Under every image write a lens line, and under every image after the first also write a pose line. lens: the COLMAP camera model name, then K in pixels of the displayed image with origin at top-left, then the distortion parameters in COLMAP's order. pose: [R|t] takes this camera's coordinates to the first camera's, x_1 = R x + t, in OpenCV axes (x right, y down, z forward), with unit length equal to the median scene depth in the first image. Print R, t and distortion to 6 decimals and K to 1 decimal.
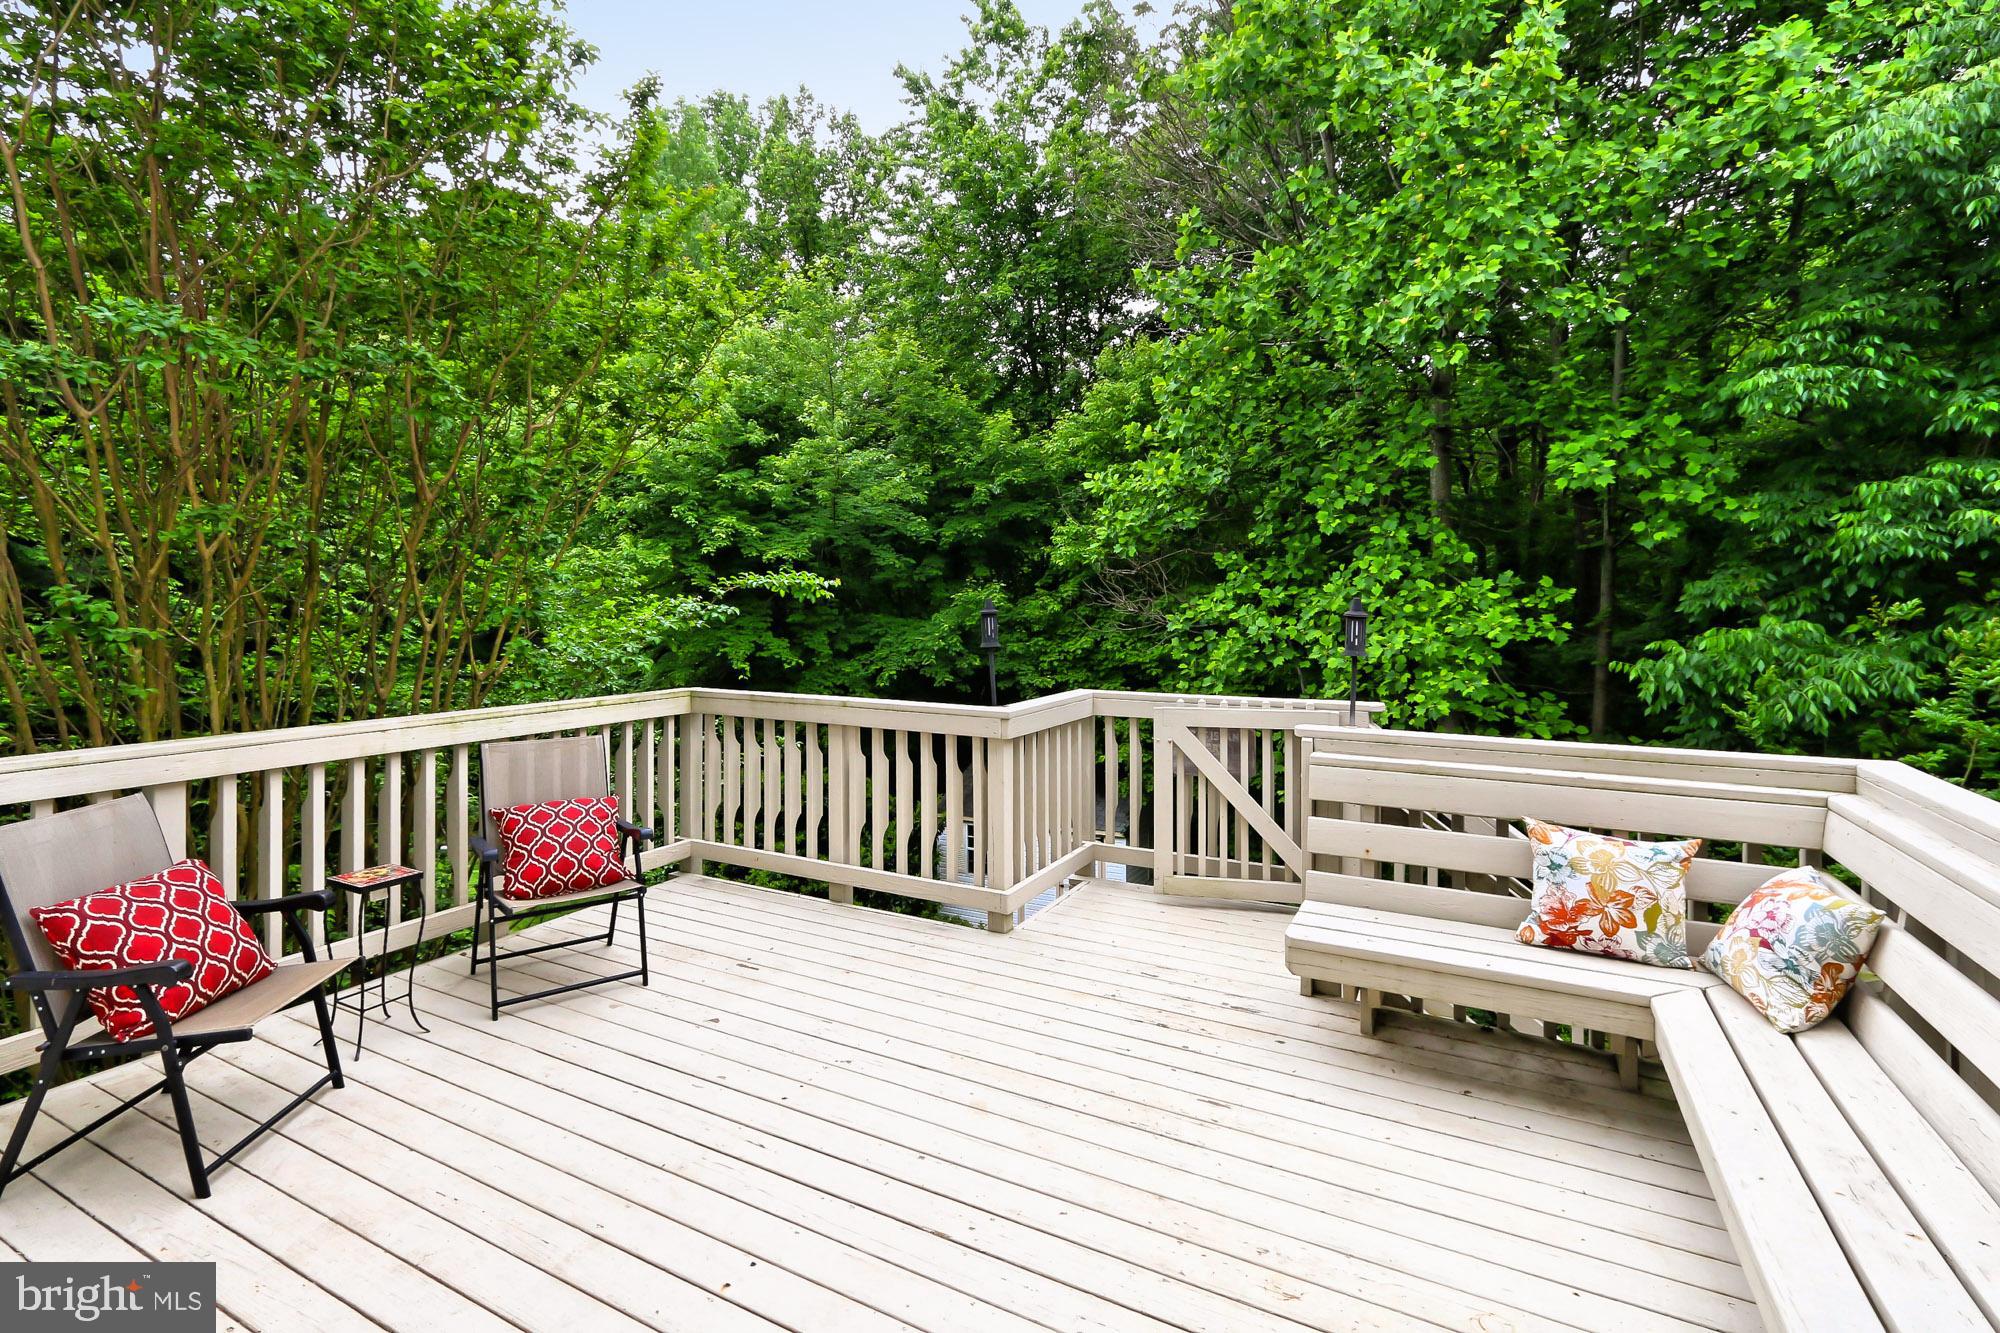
lens RADIAL K [[932.7, 0, 994.0], [0, 932.7, 632.4], [0, 0, 1]] dist [-0.002891, -0.000160]
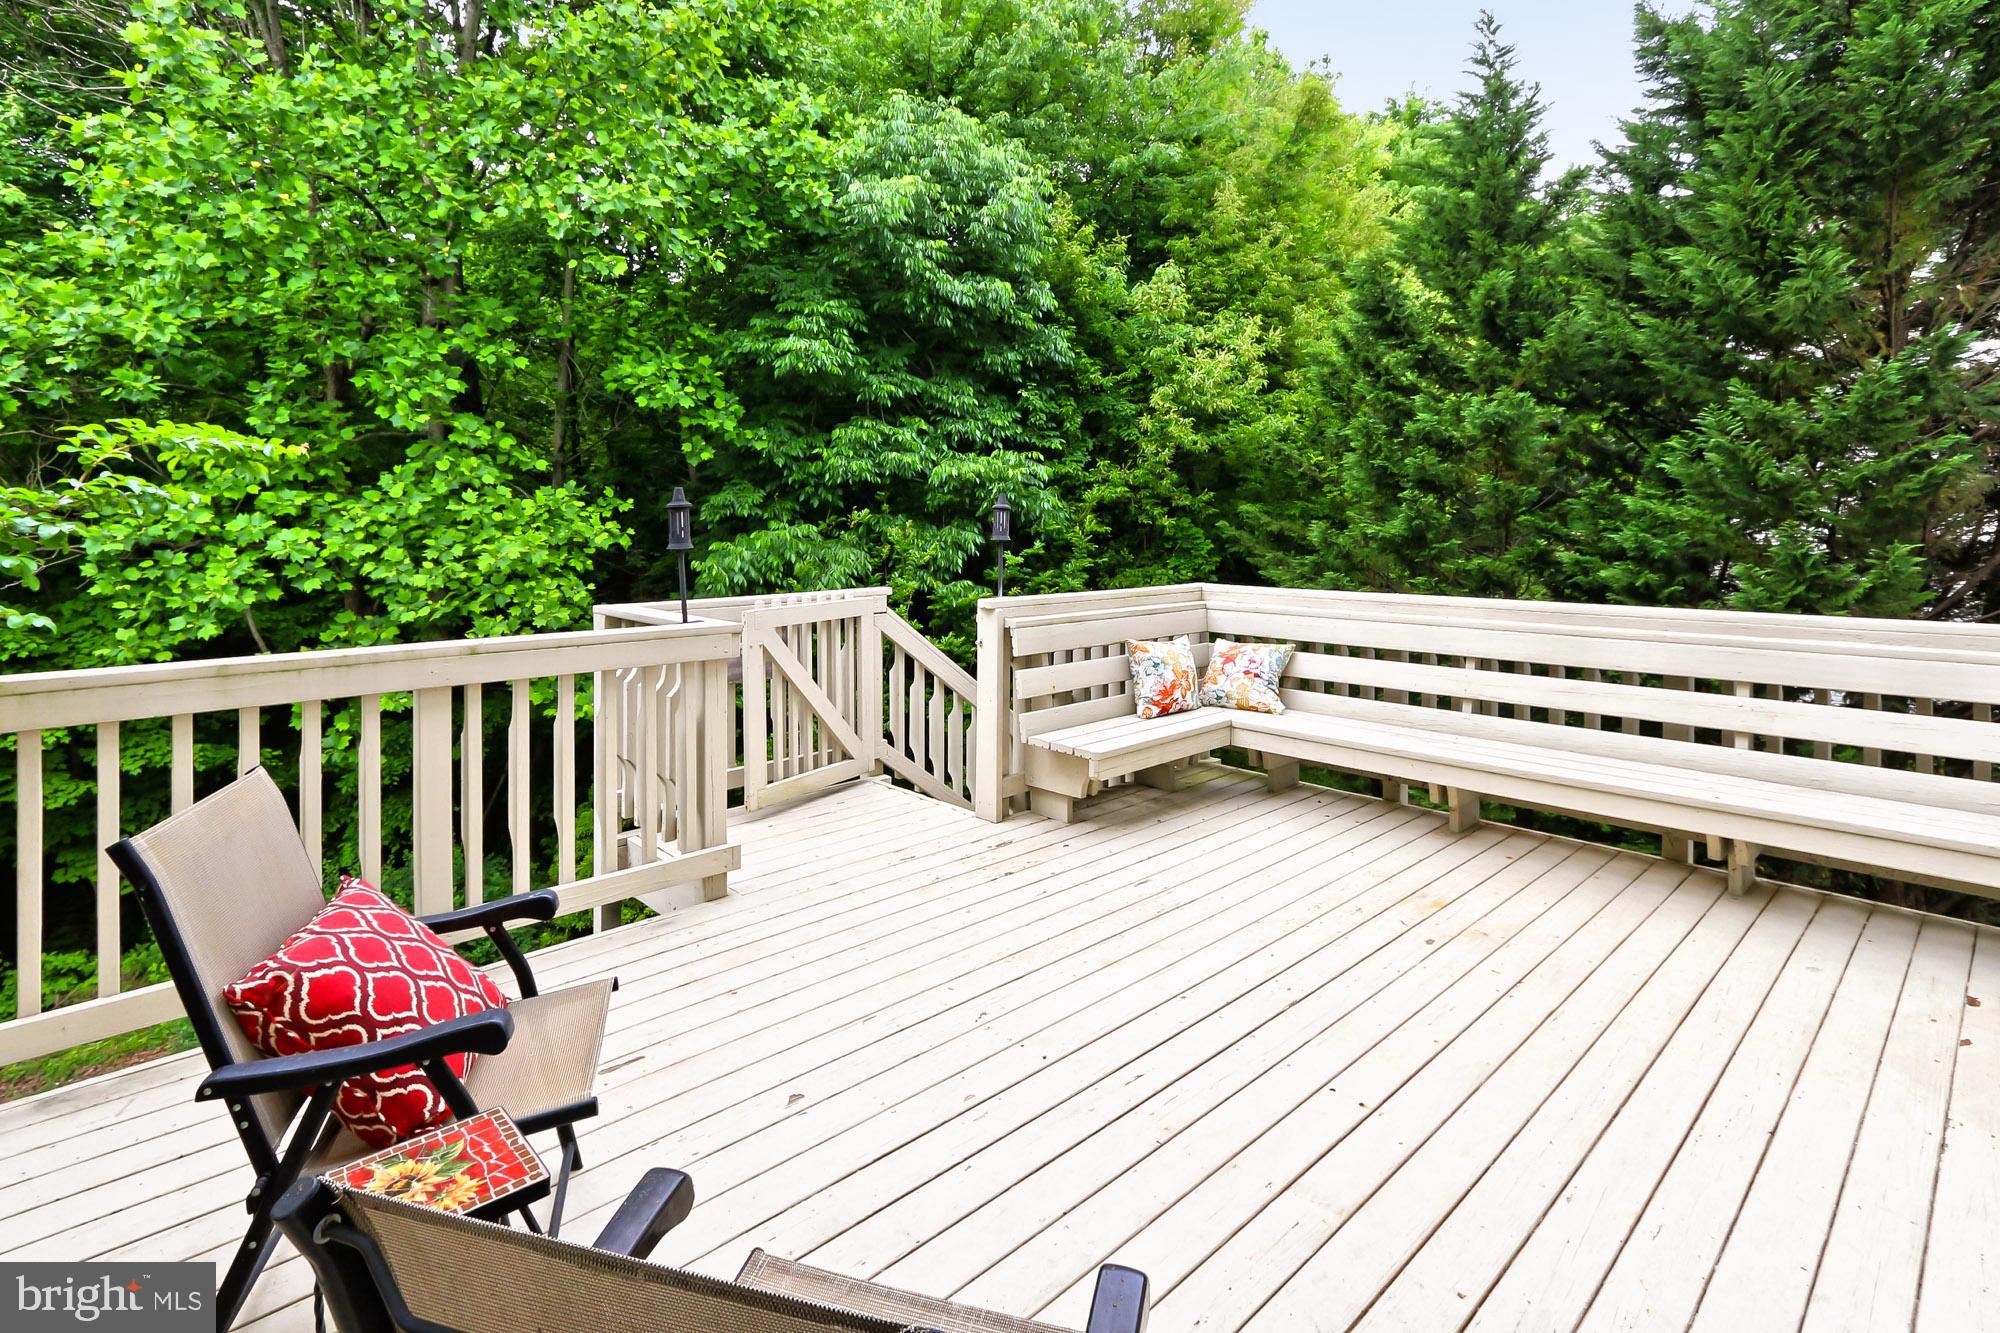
lens RADIAL K [[974.7, 0, 1005.6], [0, 974.7, 516.5], [0, 0, 1]] dist [0.040721, 0.000342]
pose [[0.322038, 0.004235, 0.946717, -0.434412], [0.031056, 0.999405, -0.015035, 0.006491], [-0.946217, 0.034243, 0.321715, 0.287430]]
